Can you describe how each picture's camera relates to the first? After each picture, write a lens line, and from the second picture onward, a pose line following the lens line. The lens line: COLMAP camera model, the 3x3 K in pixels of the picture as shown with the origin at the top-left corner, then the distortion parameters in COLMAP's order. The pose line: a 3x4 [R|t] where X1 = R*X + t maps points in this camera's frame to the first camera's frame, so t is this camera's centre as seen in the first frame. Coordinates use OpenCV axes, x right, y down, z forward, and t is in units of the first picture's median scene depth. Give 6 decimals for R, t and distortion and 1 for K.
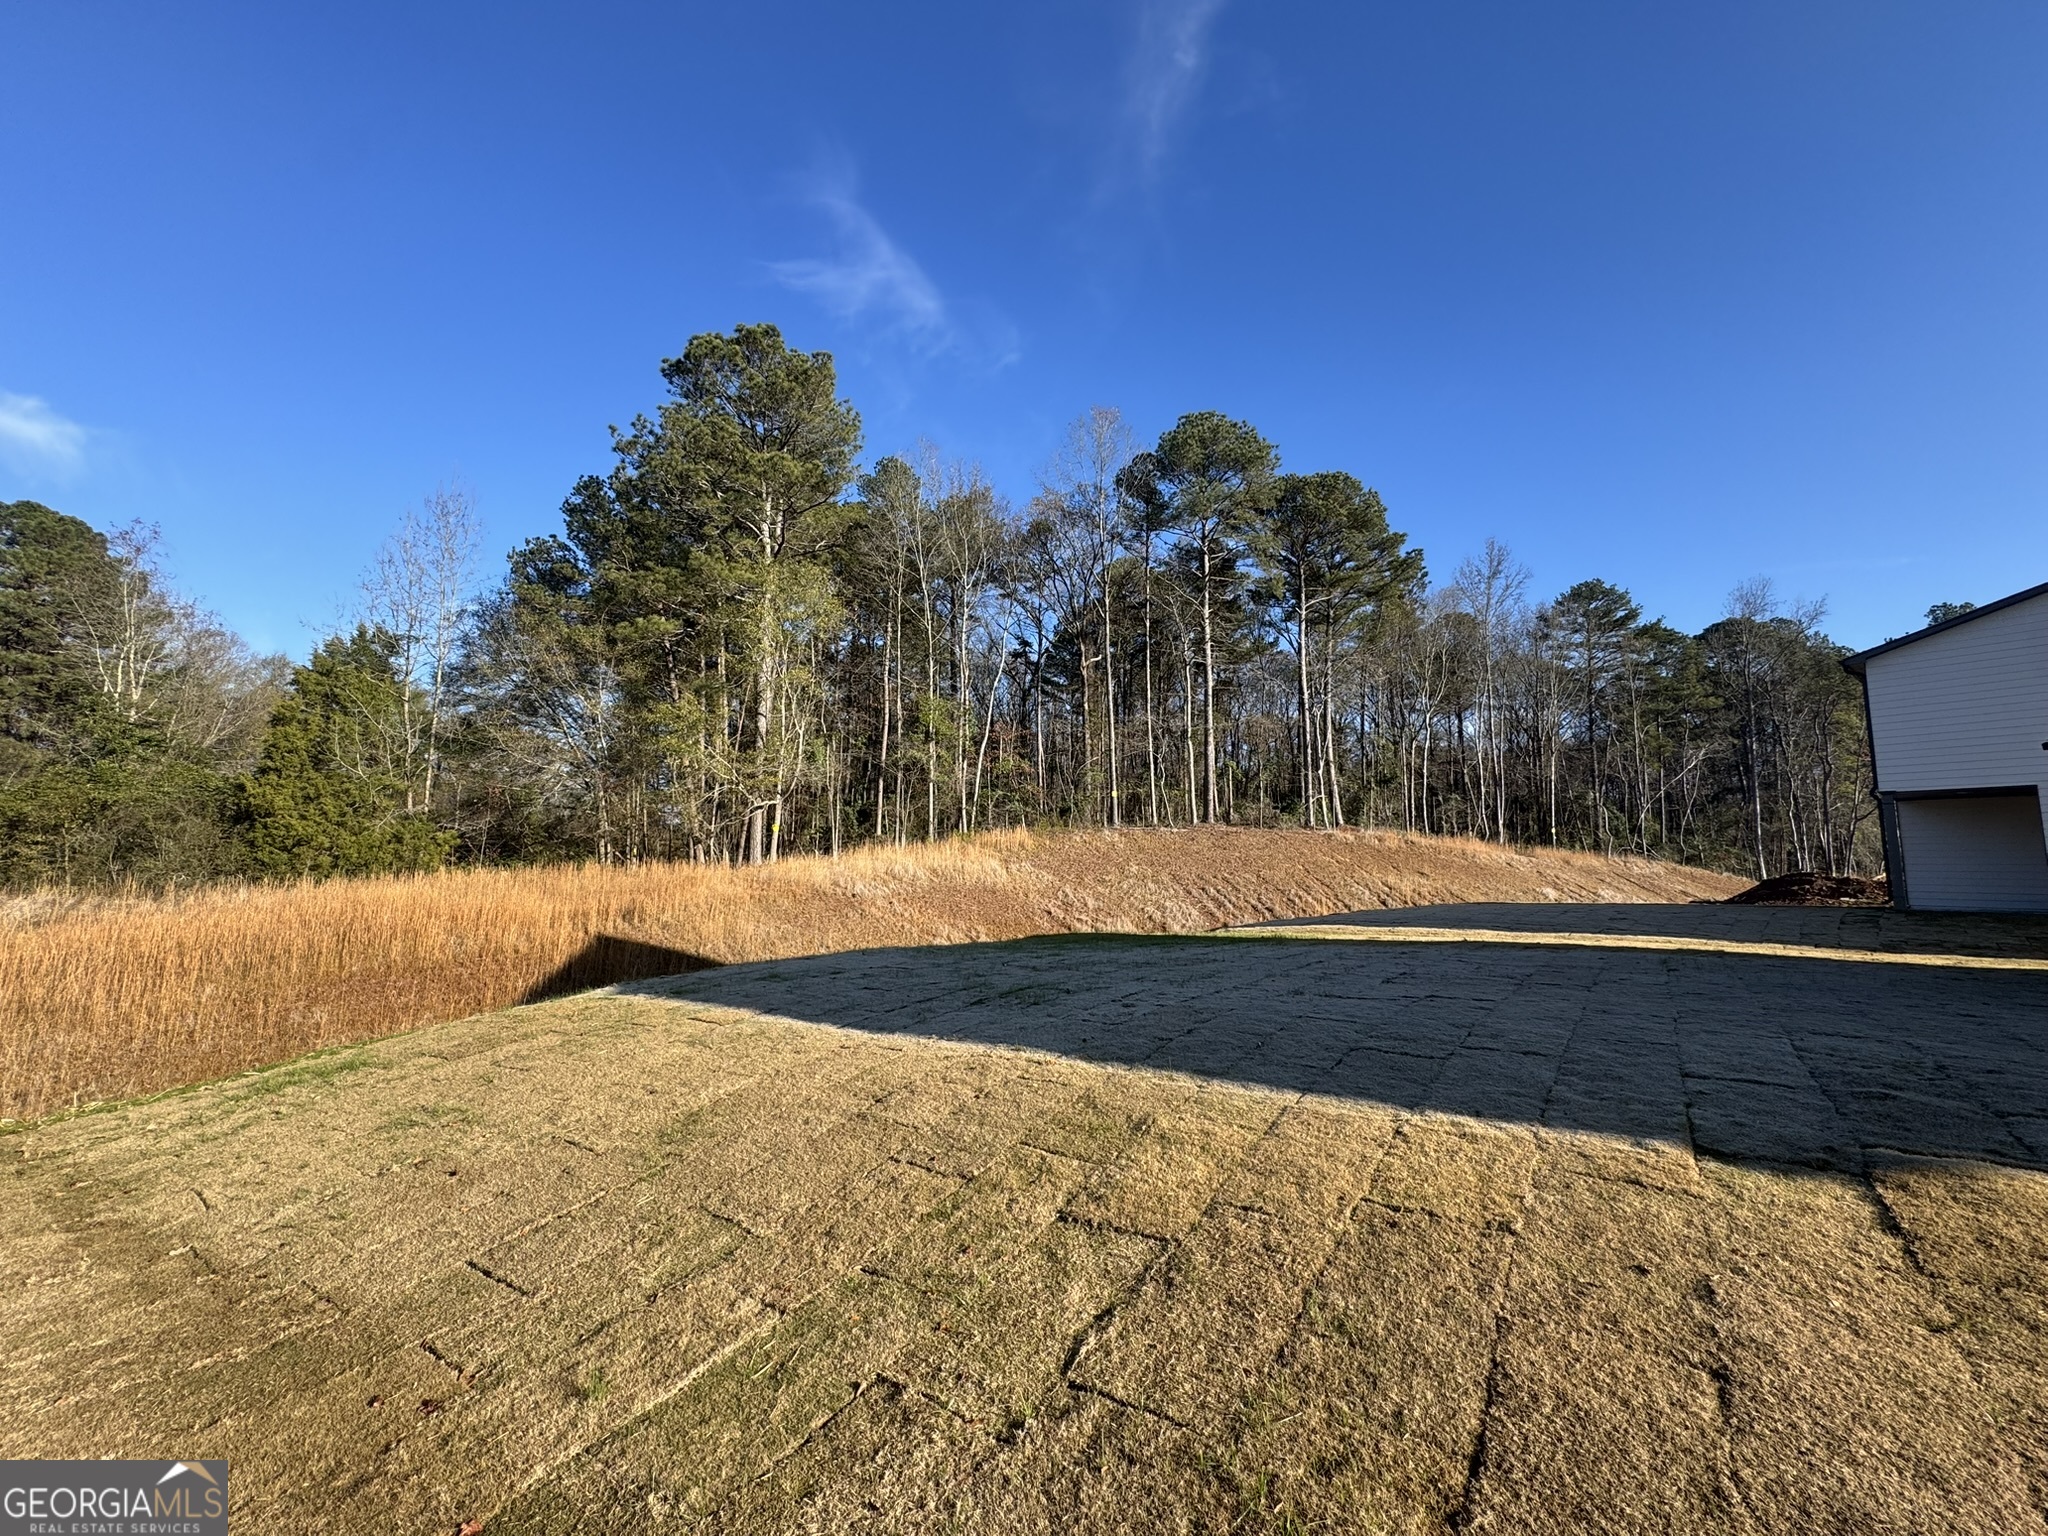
lens RADIAL K [[817.7, 0, 1027.4], [0, 817.7, 779.9], [0, 0, 1]] dist [-0.004204, 0.000357]
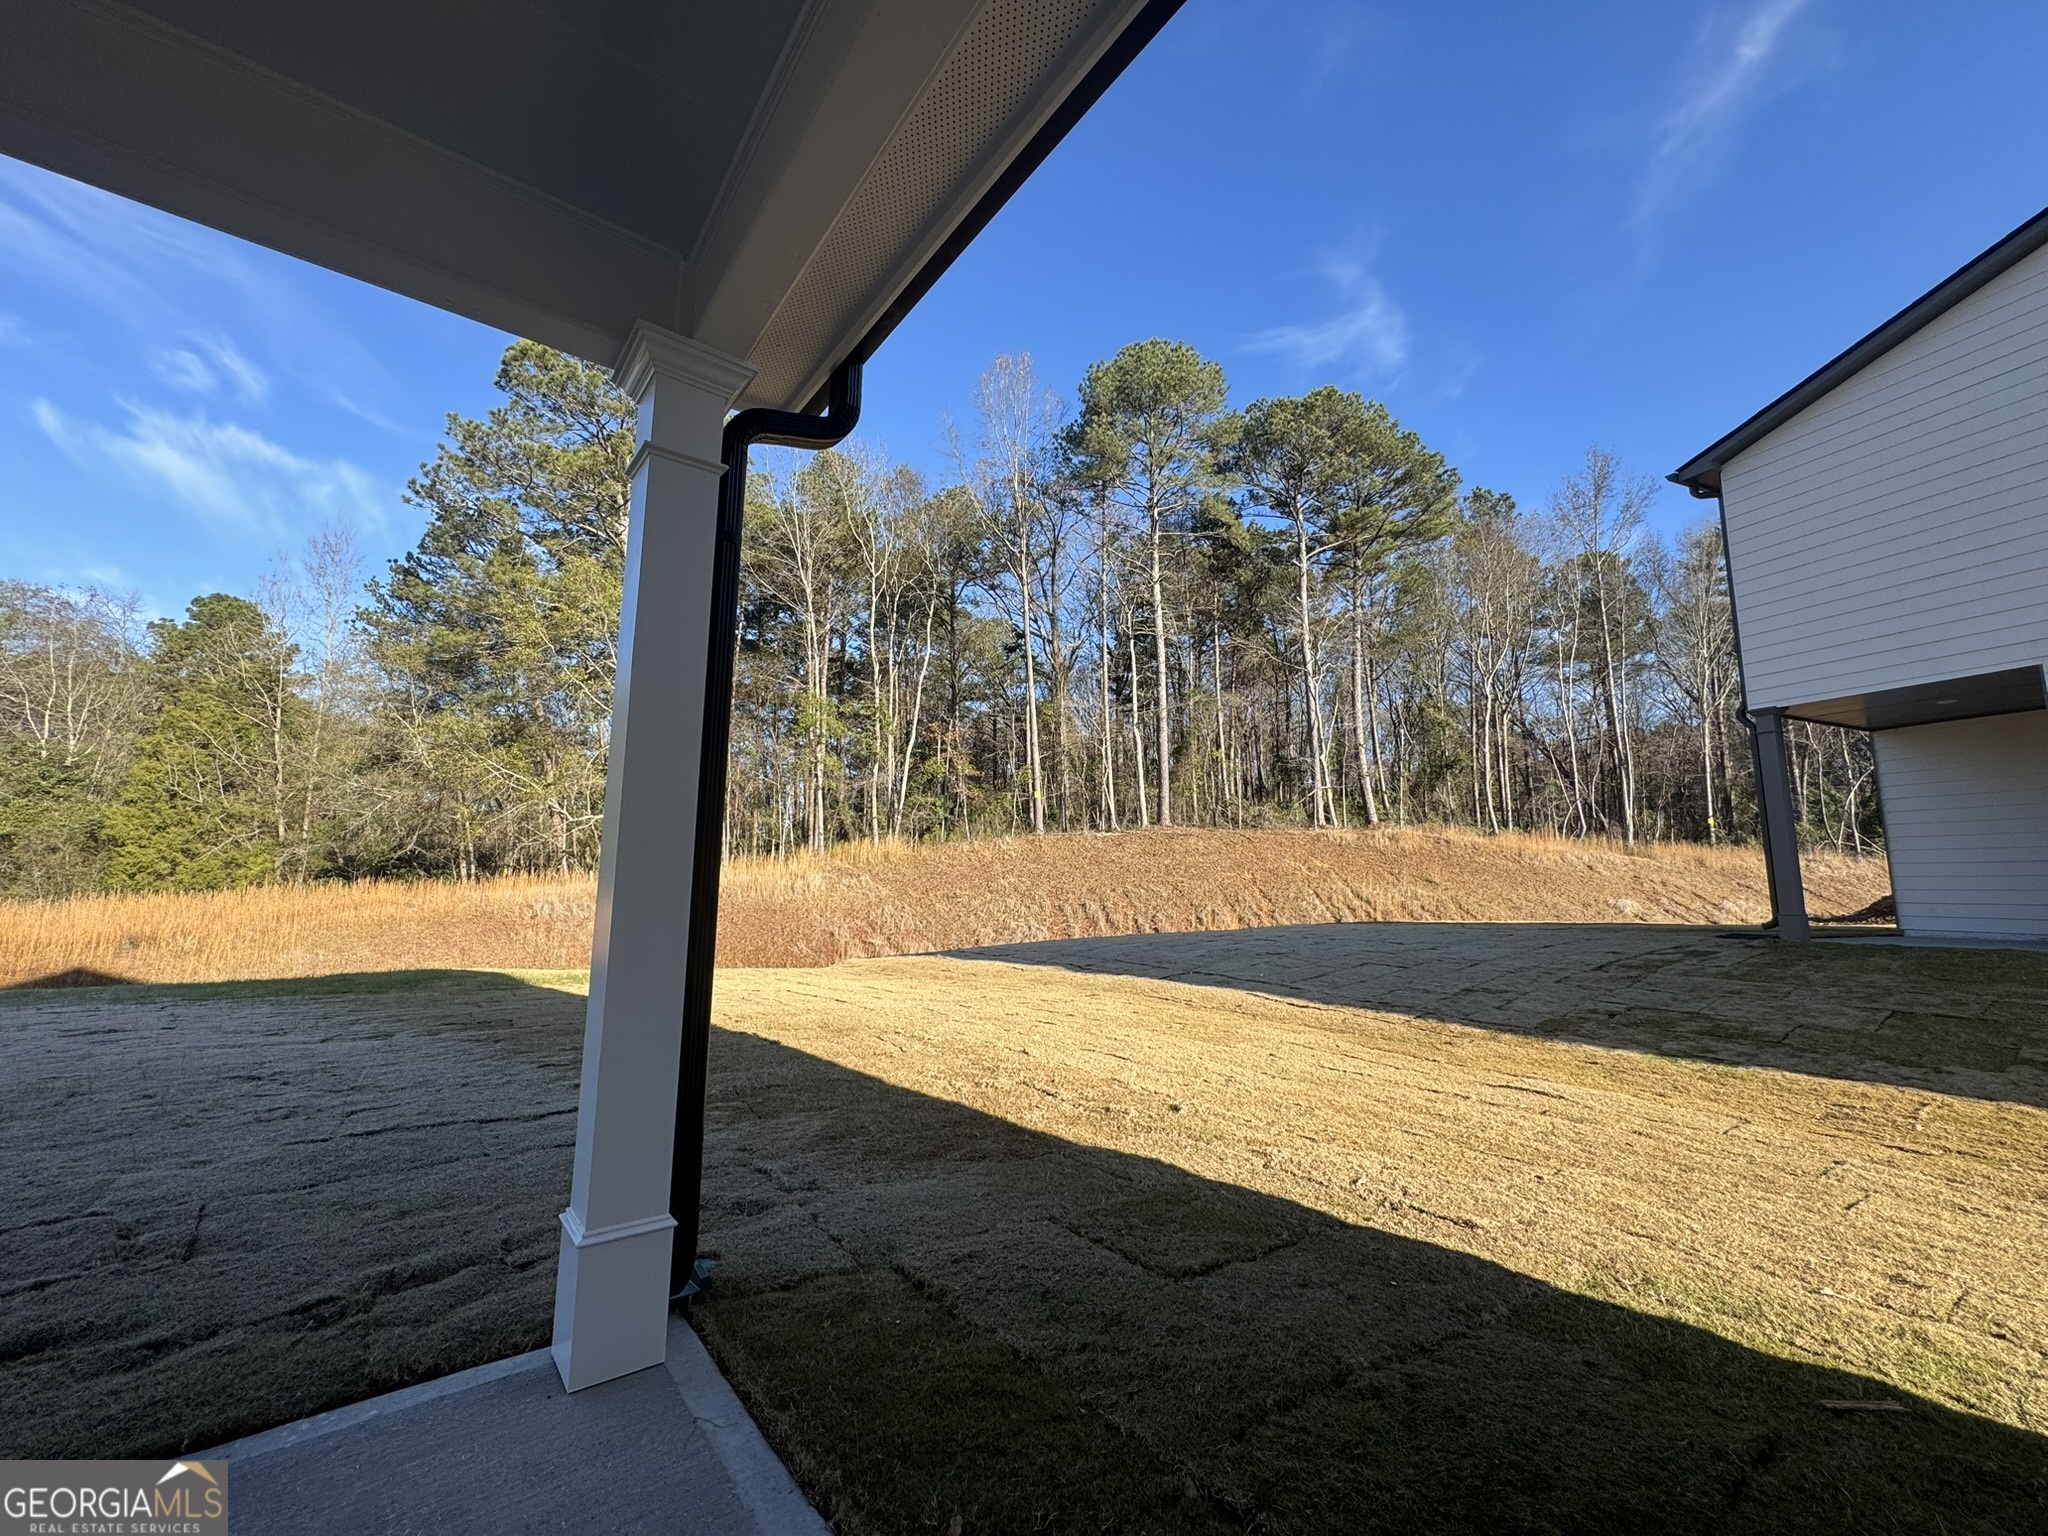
lens RADIAL K [[817.7, 0, 1014.7], [0, 817.7, 758.8], [0, 0, 1]] dist [-0.004204, 0.000357]
pose [[0.967862, -0.051989, -0.246048, 0.277064], [0.042114, 0.998088, -0.045234, 0.016856], [0.247929, 0.033418, 0.968202, 0.151584]]
